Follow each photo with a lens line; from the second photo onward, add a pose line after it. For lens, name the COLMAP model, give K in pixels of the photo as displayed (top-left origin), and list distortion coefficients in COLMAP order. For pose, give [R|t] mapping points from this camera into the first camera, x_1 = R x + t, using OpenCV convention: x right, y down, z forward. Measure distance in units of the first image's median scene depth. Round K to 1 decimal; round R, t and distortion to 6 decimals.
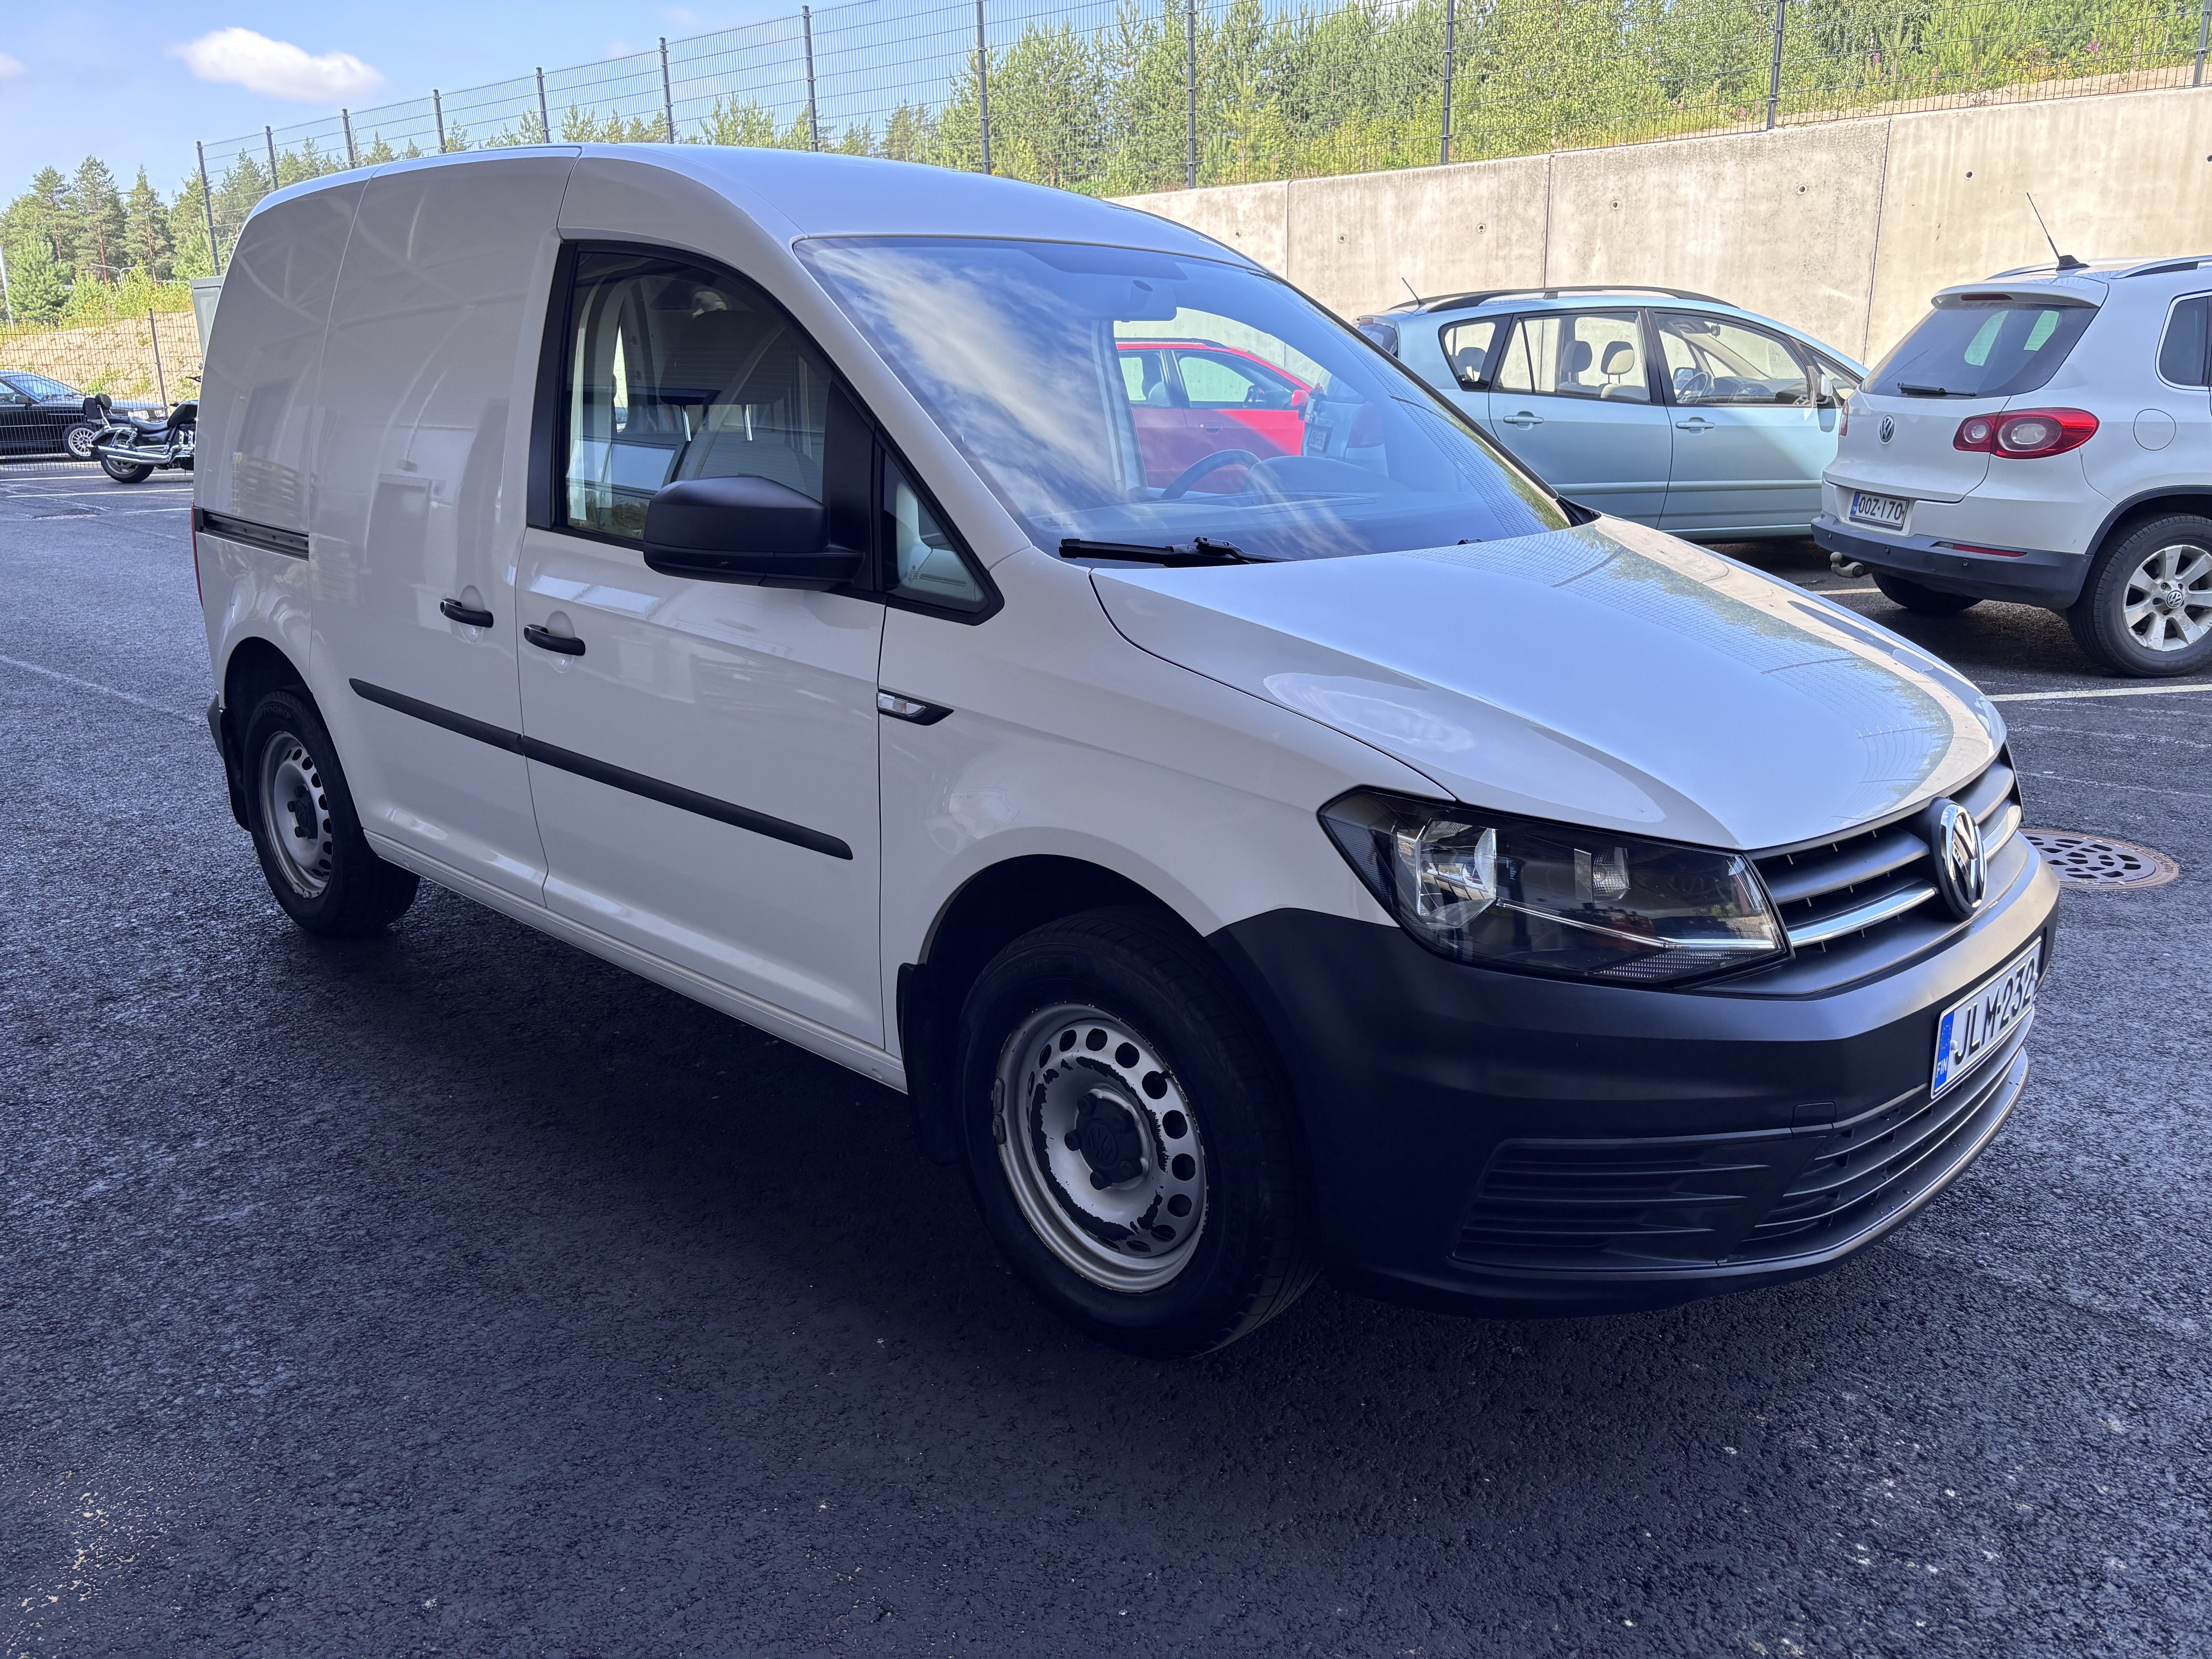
lens RADIAL K [[1634.6, 0, 1103.8], [0, 1634.6, 762.6], [0, 0, 1]] dist [0.089018, -0.084193]
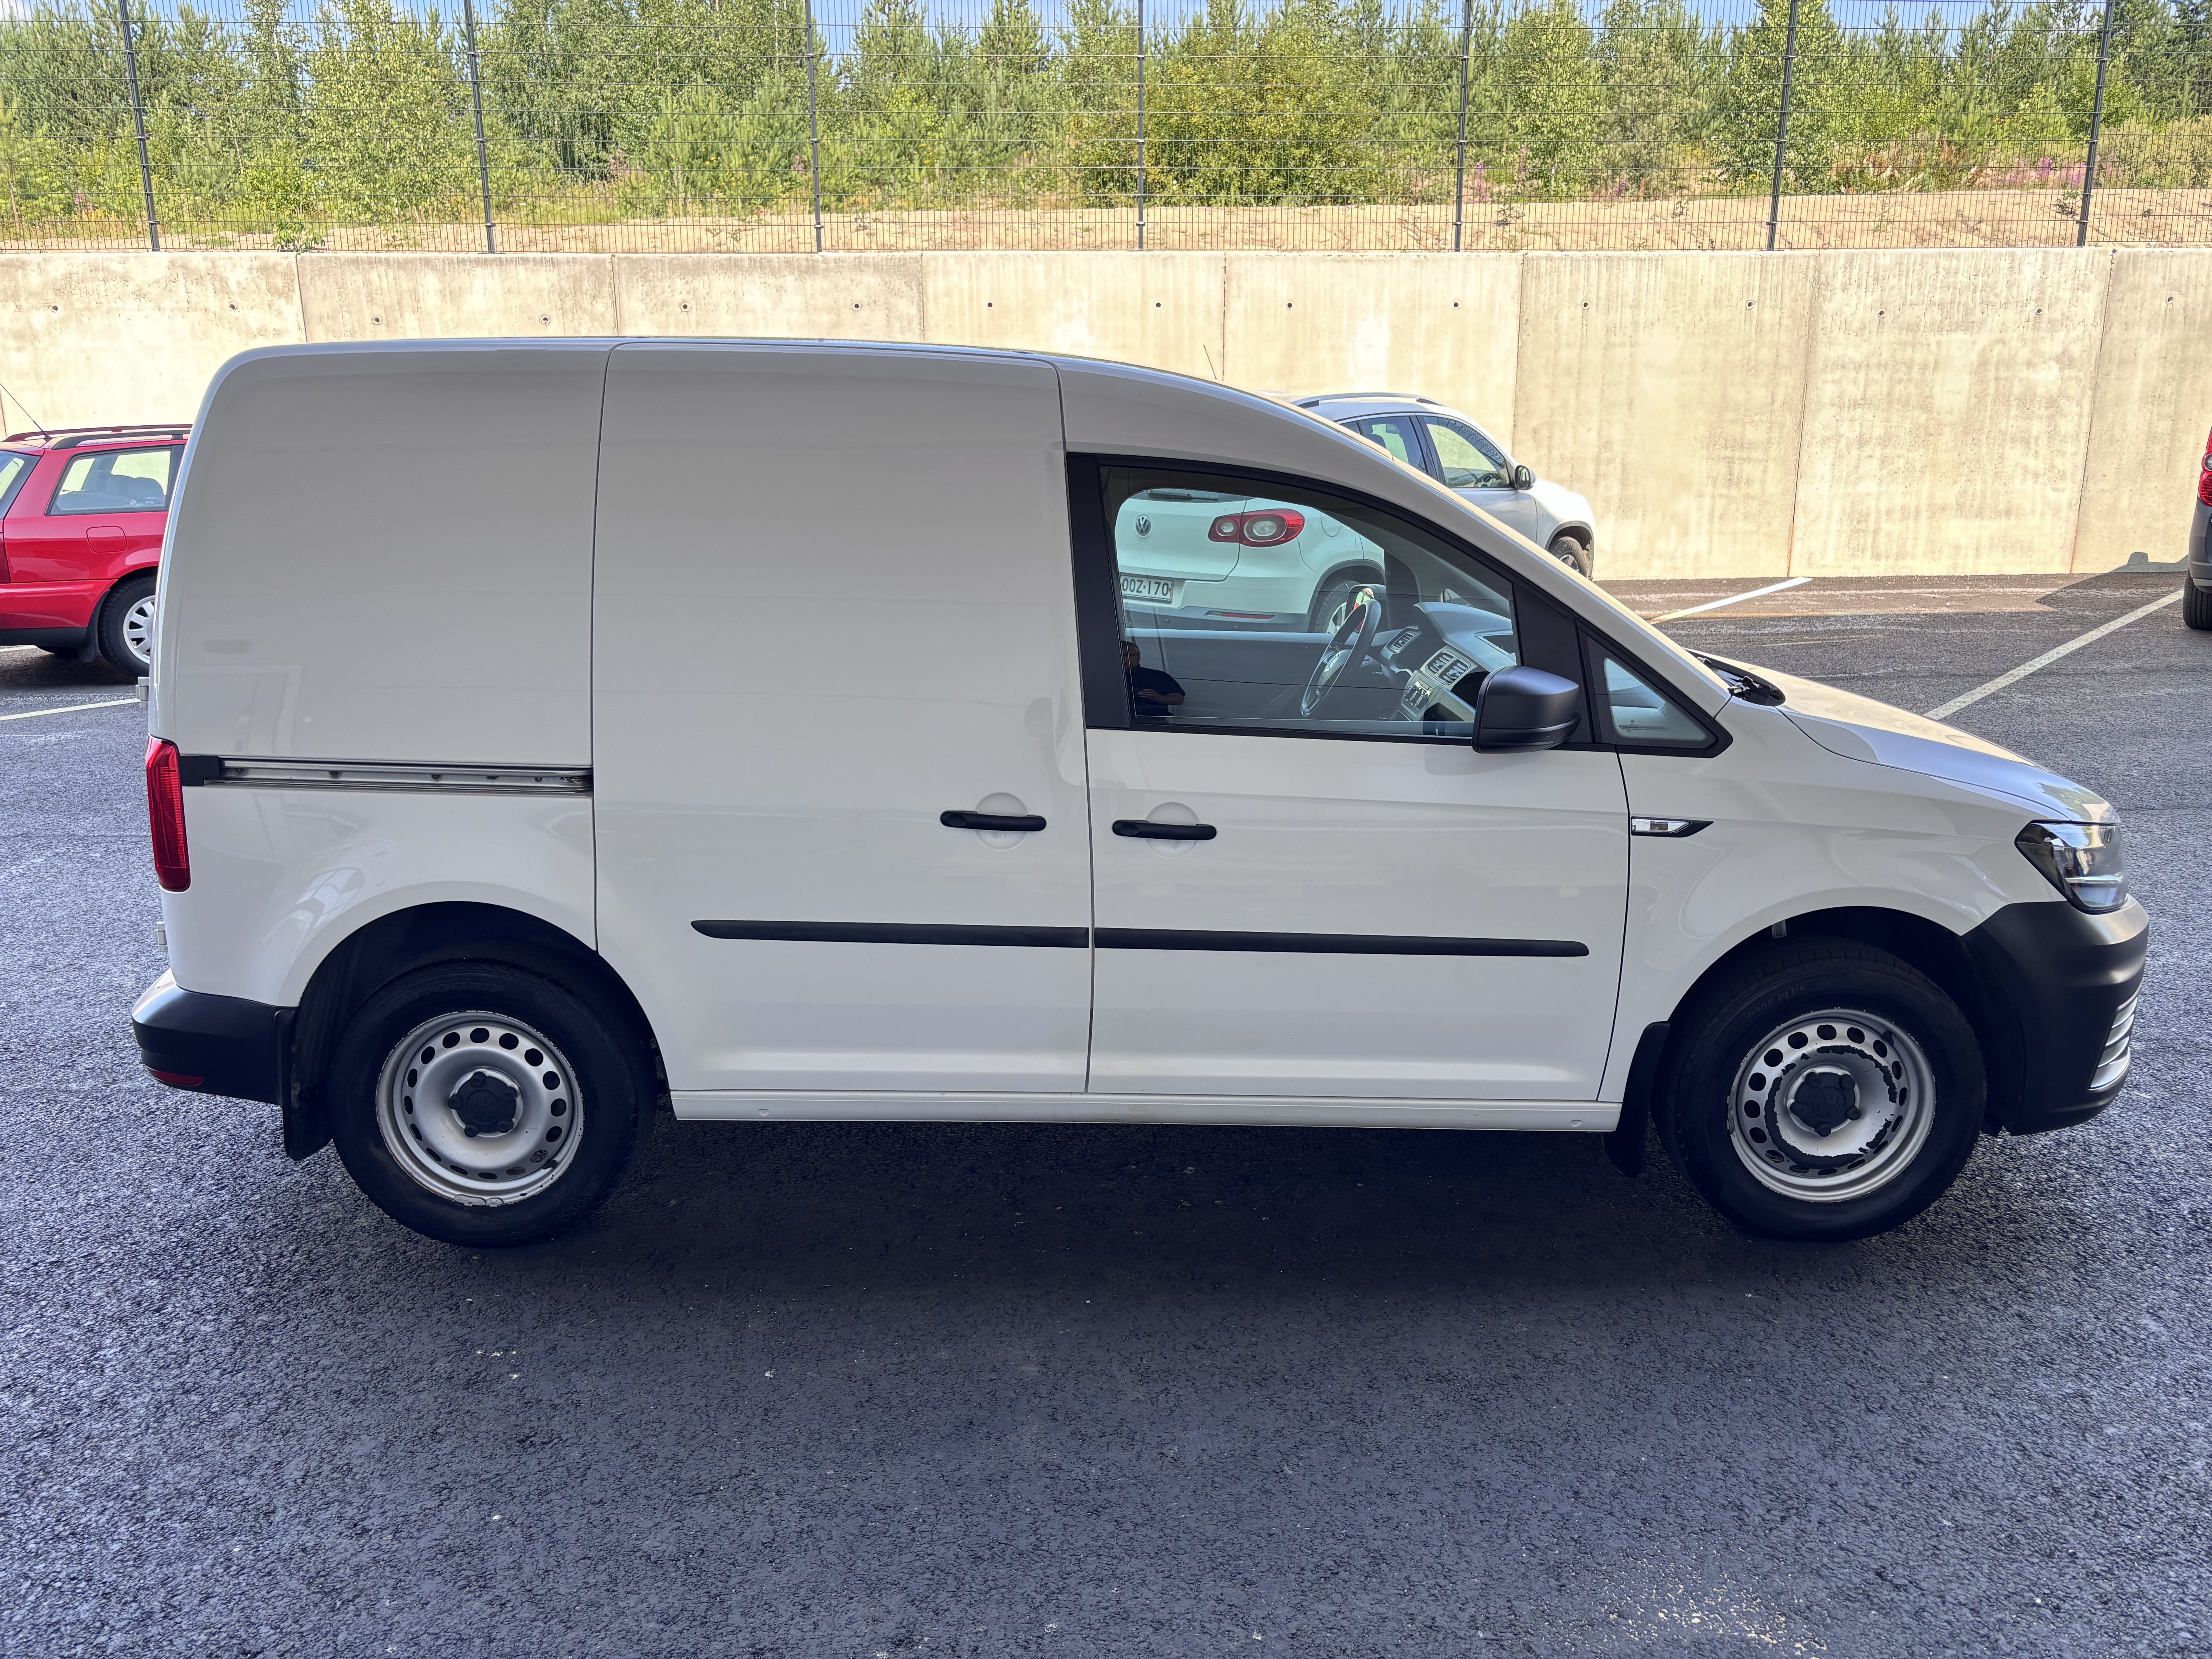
lens RADIAL K [[1685.1, 0, 1077.8], [0, 1685.1, 770.5], [0, 0, 1]] dist [0.018859, -0.004667]
pose [[0.744019, -0.135730, 0.654227, -0.292148], [0.156718, 0.987285, 0.026601, -0.040600], [-0.649519, 0.082738, 0.755830, 0.059281]]
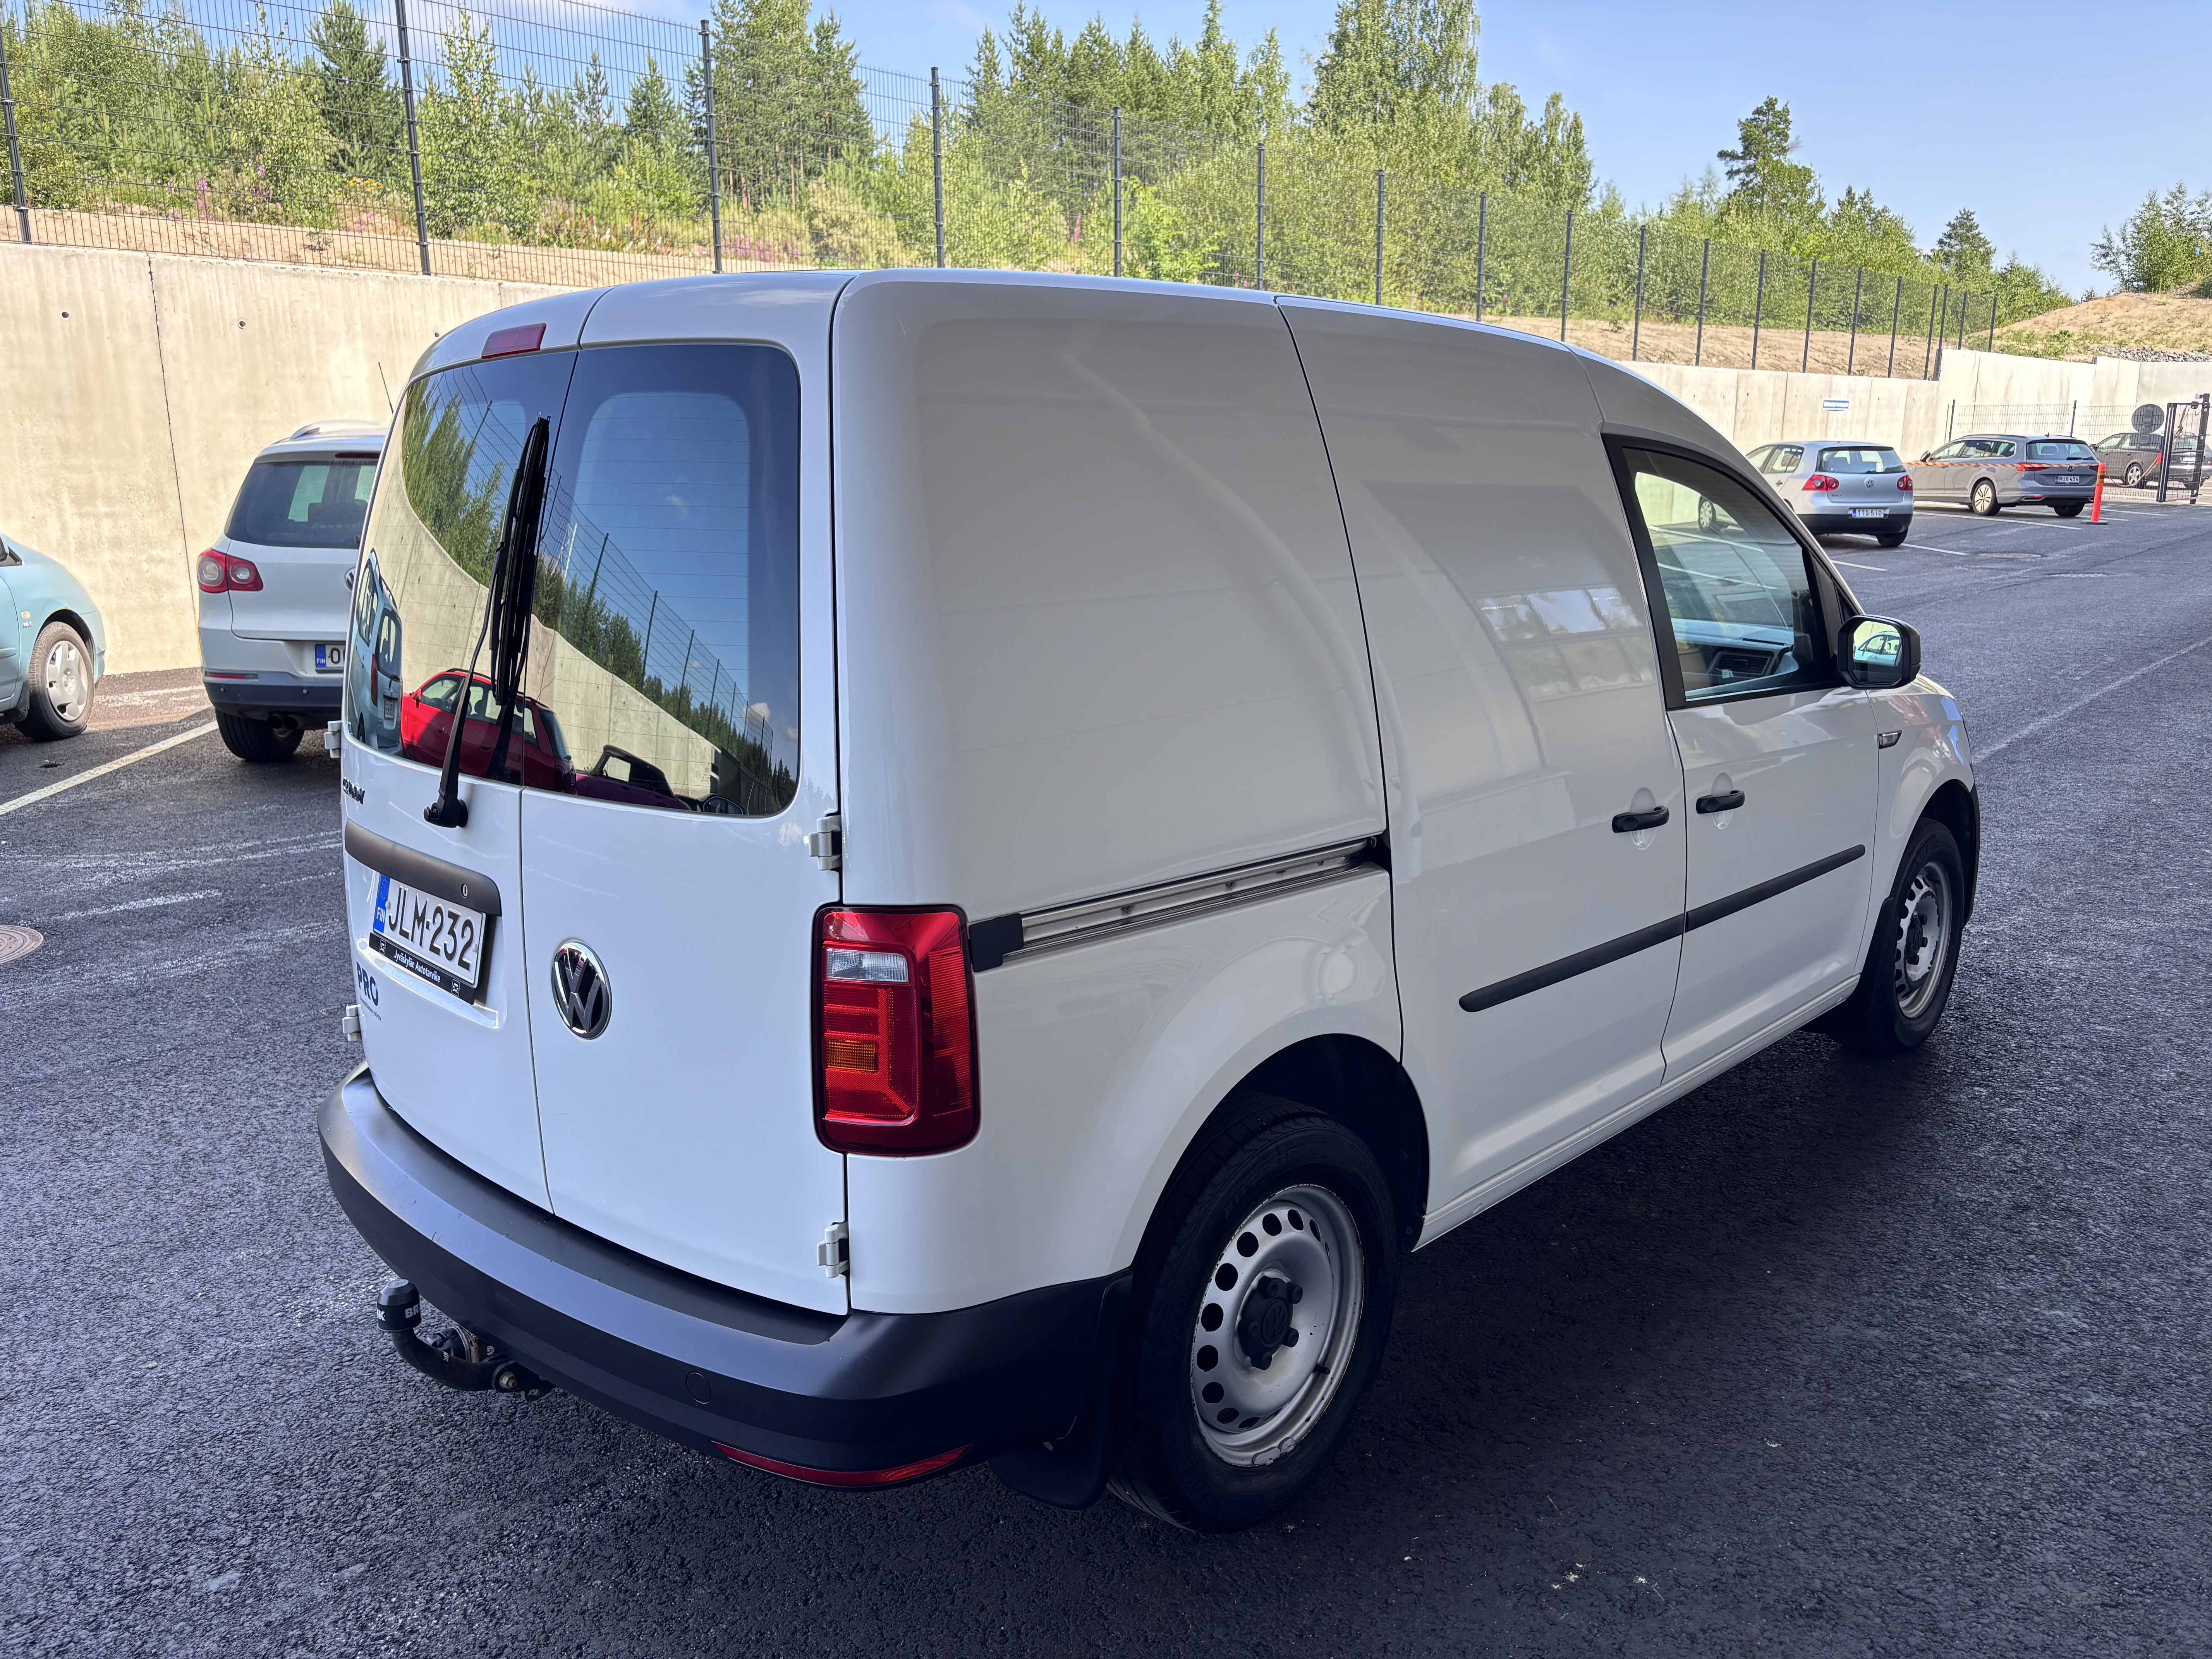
lens RADIAL K [[1679.4, 0, 1106.0], [0, 1679.4, 829.5], [0, 0, 1]] dist [0.046685, -0.039592]
pose [[0.024752, -0.208689, 0.977669, -0.388278], [0.247570, 0.948785, 0.196256, -0.101675], [-0.968554, 0.237184, 0.075150, 0.356197]]
